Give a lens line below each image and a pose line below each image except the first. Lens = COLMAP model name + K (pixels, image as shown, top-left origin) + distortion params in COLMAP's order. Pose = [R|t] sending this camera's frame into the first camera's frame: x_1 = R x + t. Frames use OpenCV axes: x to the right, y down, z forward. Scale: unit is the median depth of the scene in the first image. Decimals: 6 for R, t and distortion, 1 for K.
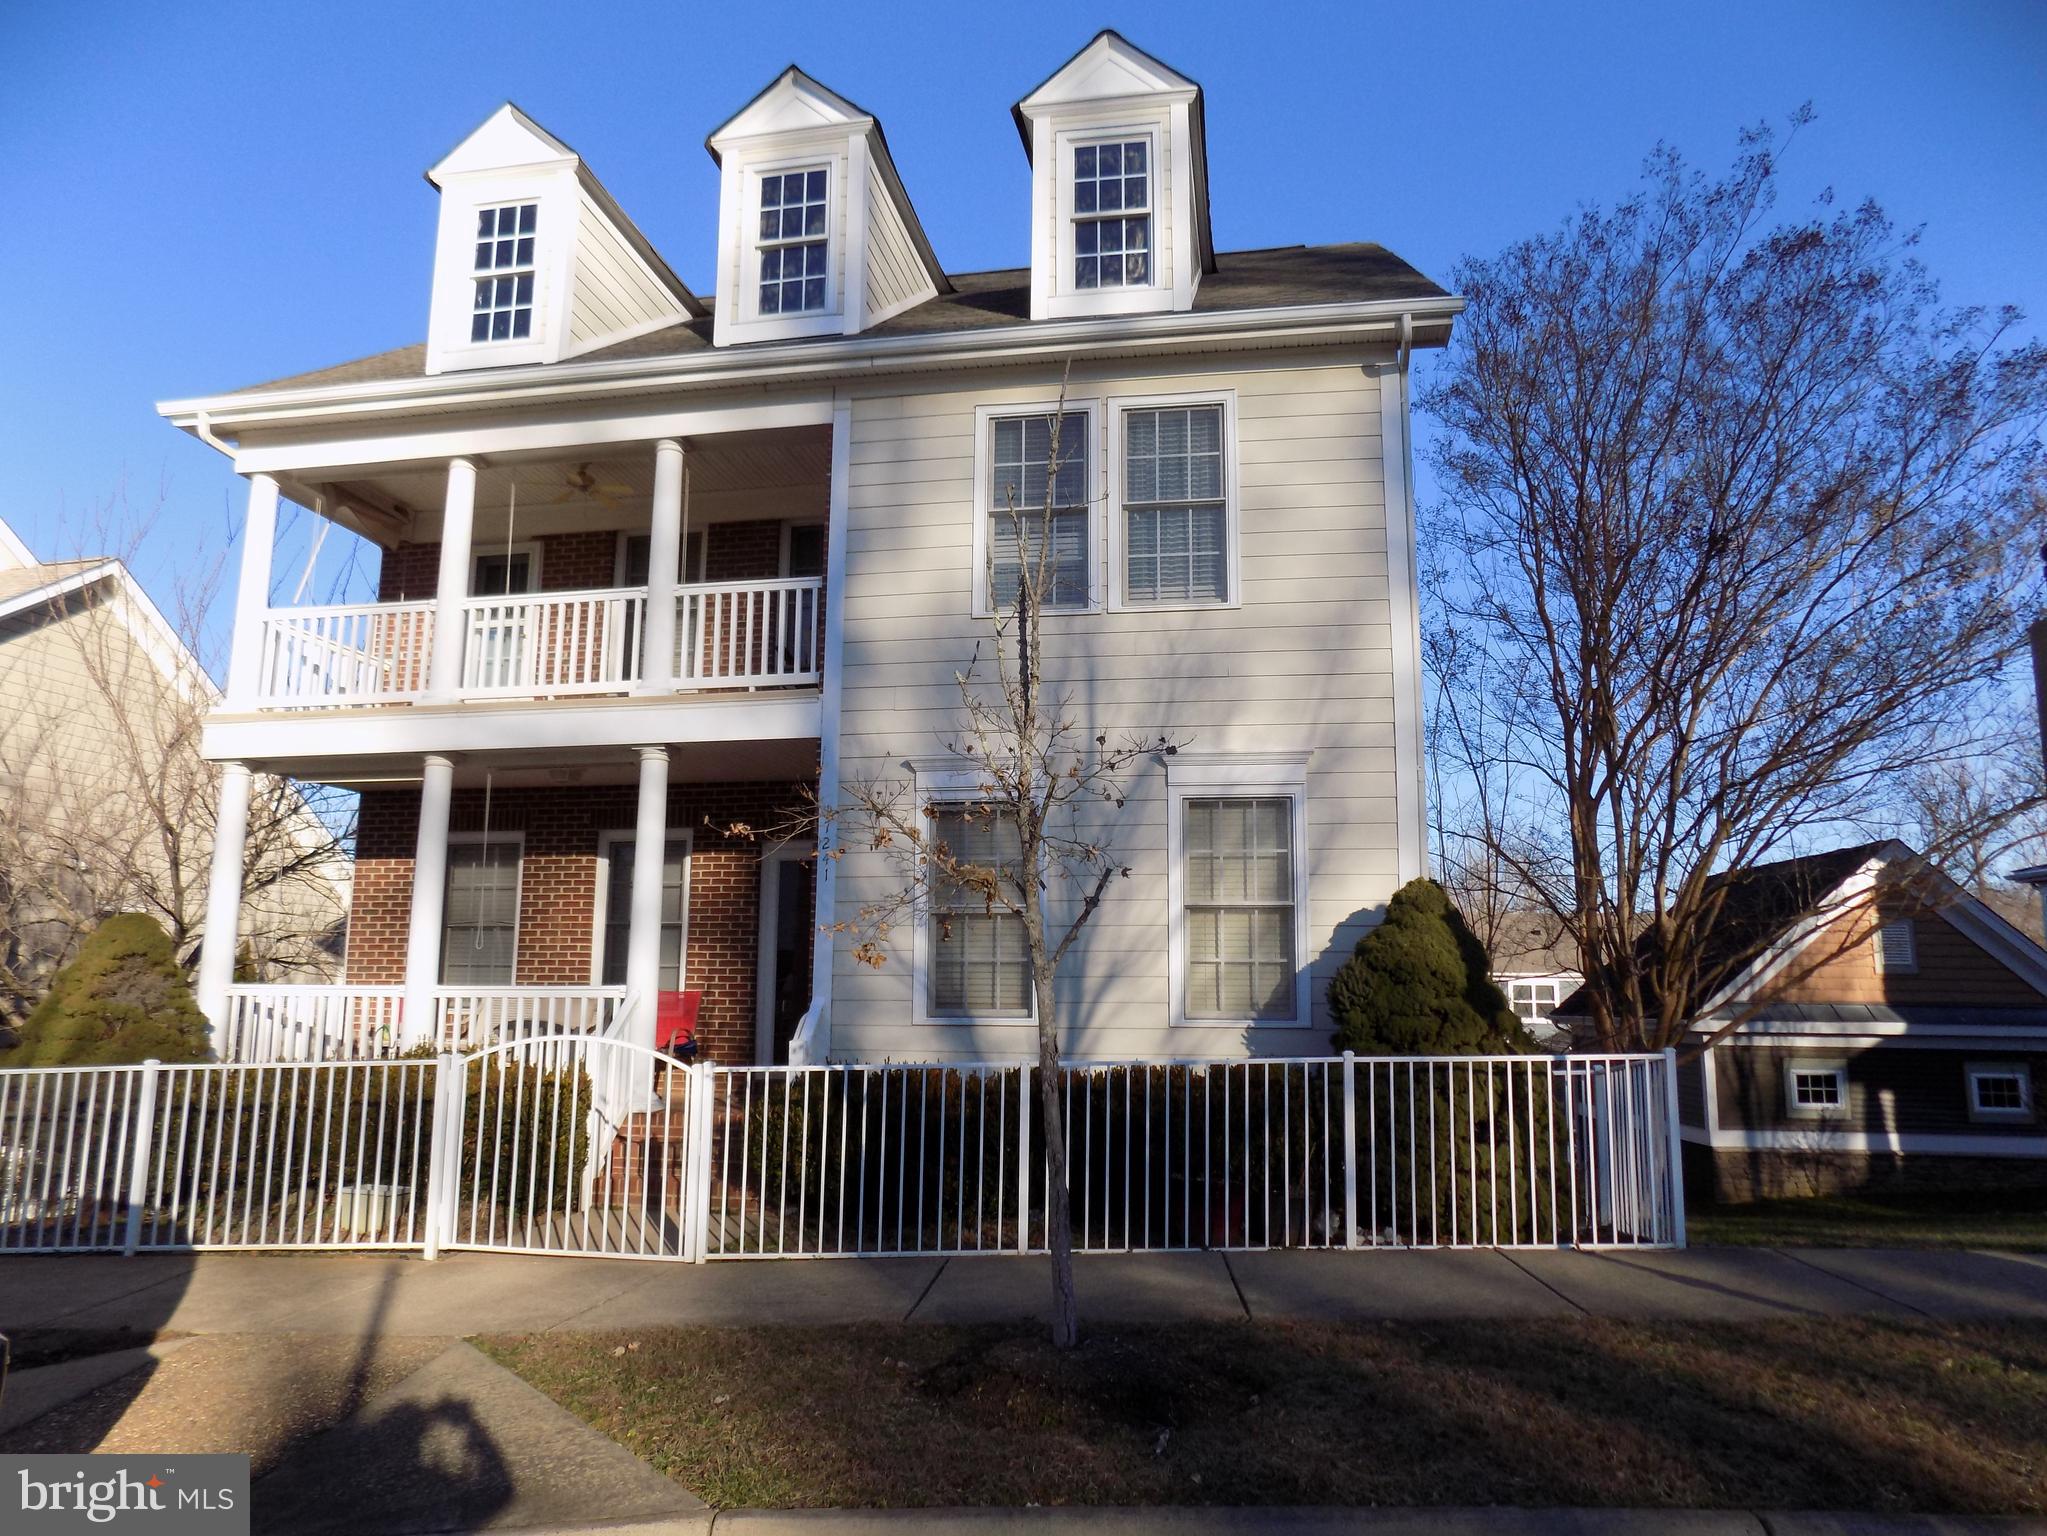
lens RADIAL K [[1352.1, 0, 1005.7], [0, 1352.1, 748.5], [0, 0, 1]] dist [-0.081787, 0.150275]
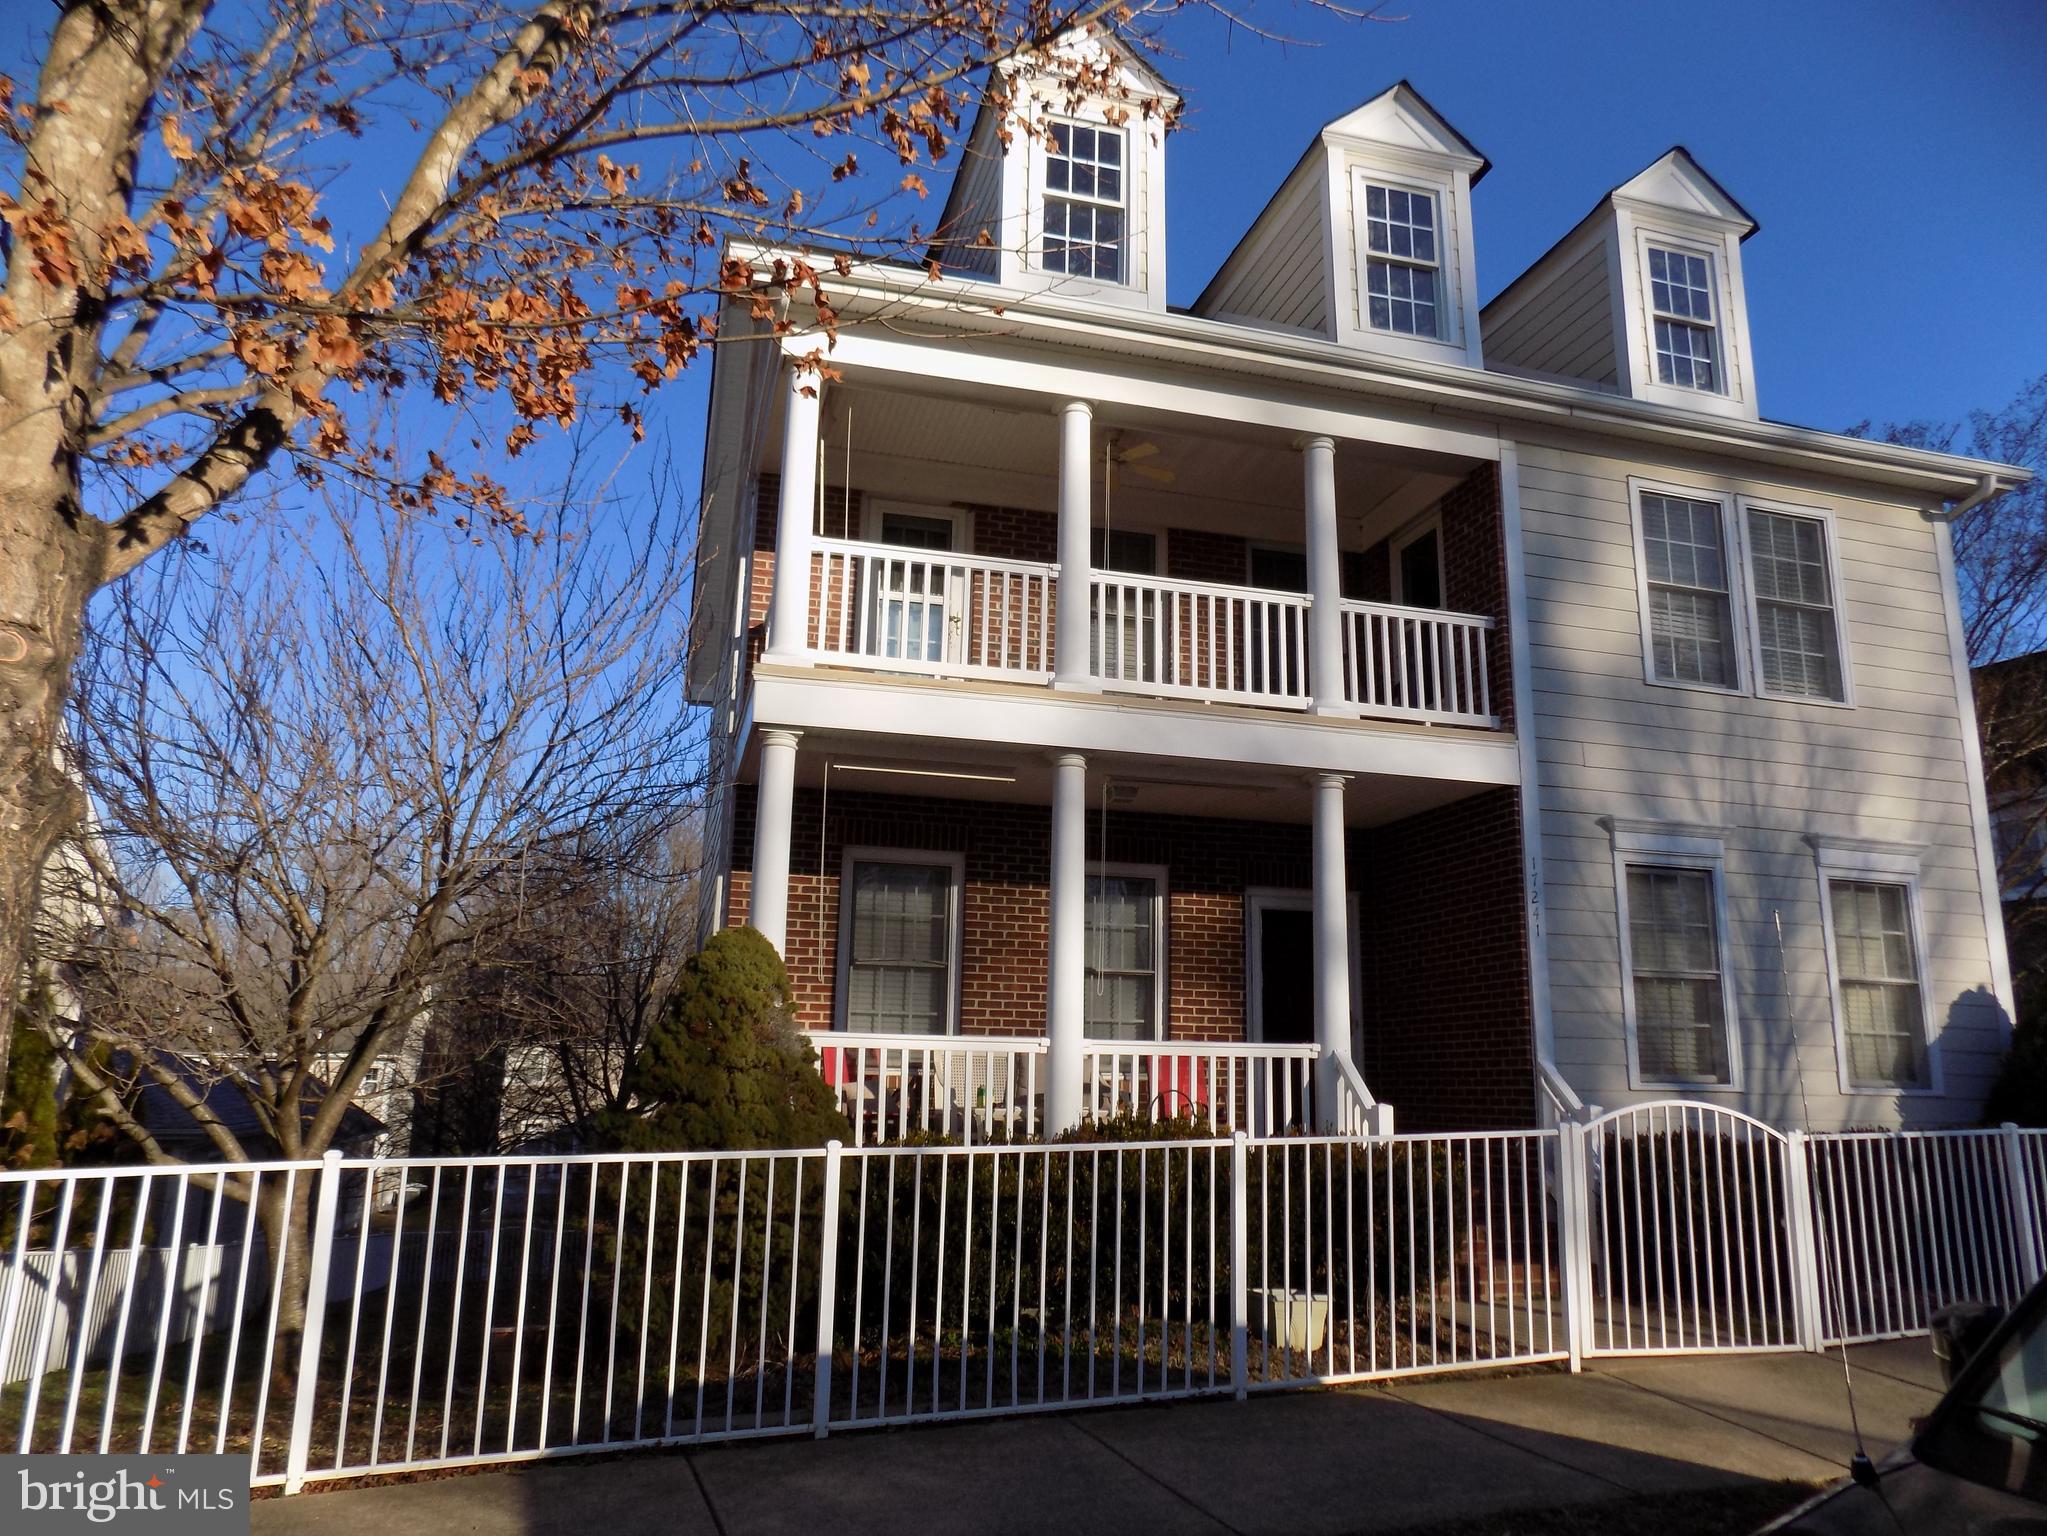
lens RADIAL K [[1359.5, 0, 1023.5], [0, 1359.5, 768.0], [0, 0, 1]] dist [-0.090784, 0.129441]
pose [[0.903412, 0.109613, 0.414526, -0.779430], [-0.095191, 0.993918, -0.055362, 0.060174], [-0.418073, 0.010556, 0.908352, 0.257789]]
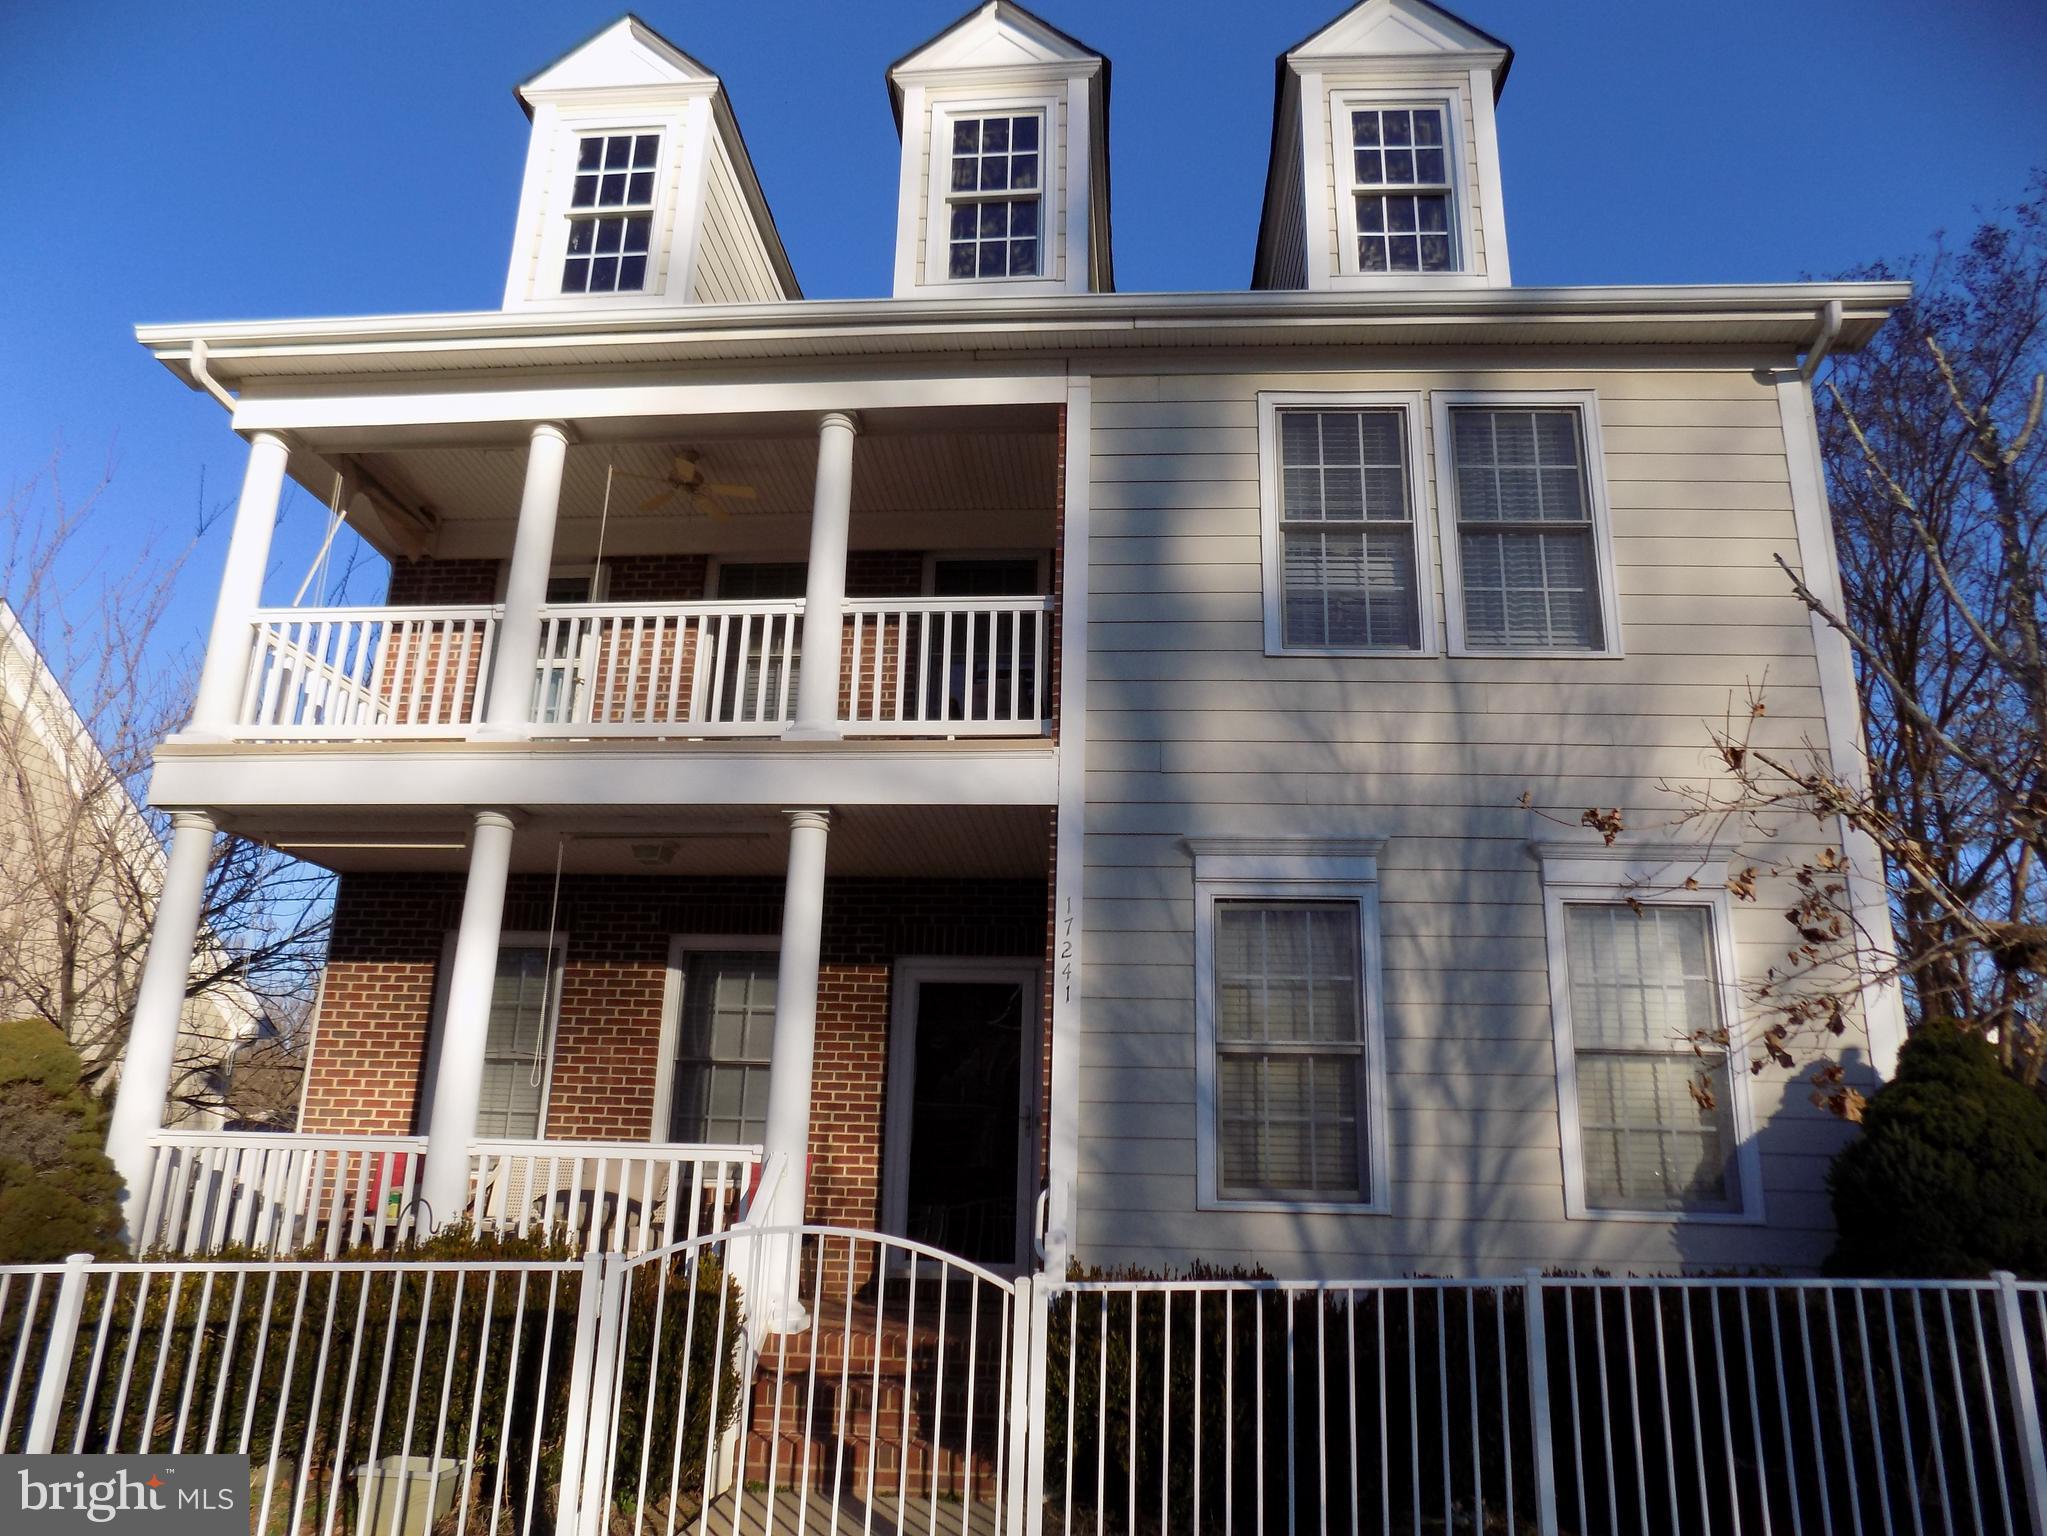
lens RADIAL K [[1359.5, 0, 1023.5], [0, 1359.5, 768.0], [0, 0, 1]] dist [-0.090784, 0.129441]
pose [[0.994588, 0.048978, 0.091630, -0.204144], [-0.039048, 0.993472, -0.107182, 0.047006], [-0.096282, 0.103024, 0.990008, 0.248134]]
